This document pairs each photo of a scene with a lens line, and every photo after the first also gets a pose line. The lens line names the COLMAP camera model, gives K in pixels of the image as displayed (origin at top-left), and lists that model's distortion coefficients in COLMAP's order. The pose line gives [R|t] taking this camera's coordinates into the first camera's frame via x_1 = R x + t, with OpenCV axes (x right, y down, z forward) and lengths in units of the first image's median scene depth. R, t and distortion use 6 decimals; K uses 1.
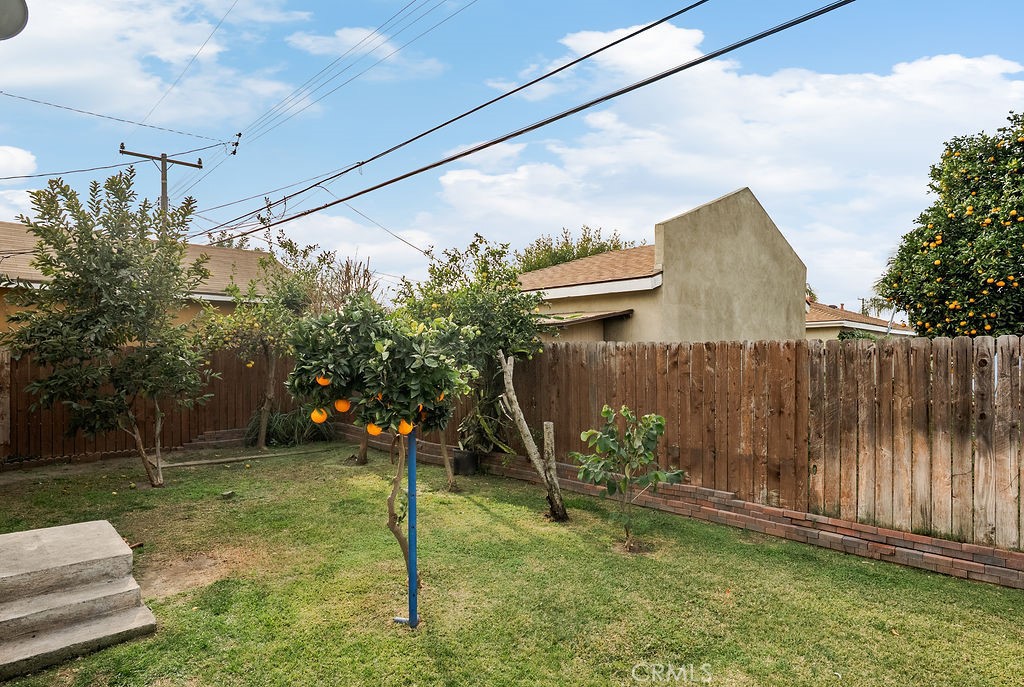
lens RADIAL K [[496.2, 0, 510.3], [0, 496.2, 335.4], [0, 0, 1]] dist [-0.002387, 0.000691]
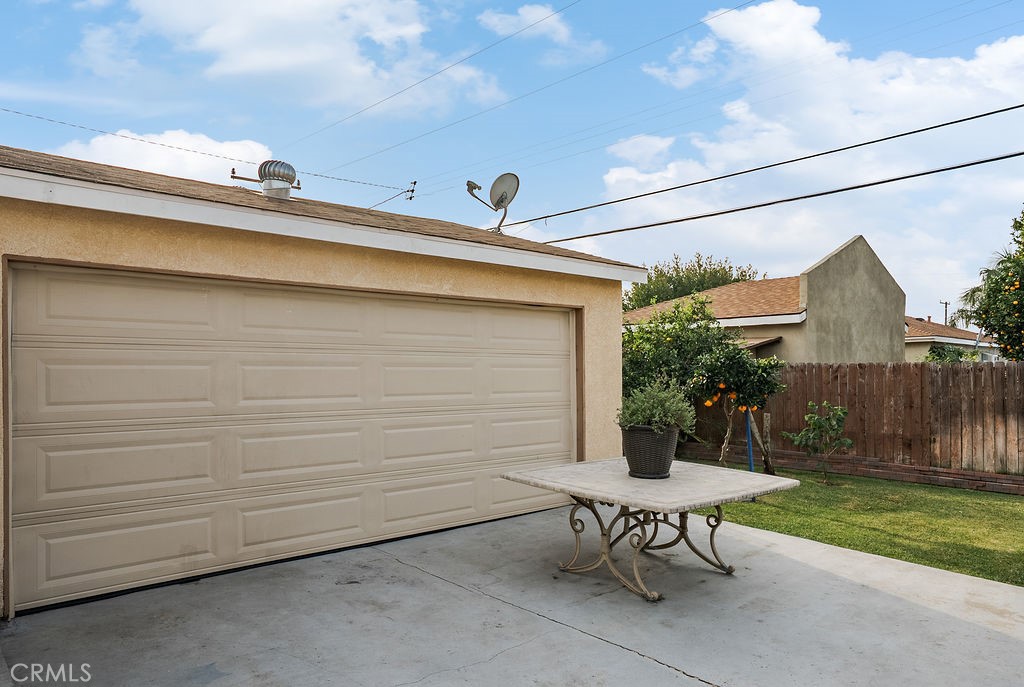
lens RADIAL K [[600.7, 0, 511.4], [0, 600.7, 346.5], [0, 0, 1]] dist [0.032925, 0.002304]
pose [[0.999959, -0.008258, 0.003775, -0.533075], [0.008241, 0.999956, 0.004474, -0.042967], [-0.003811, -0.004442, 0.999983, -0.685959]]
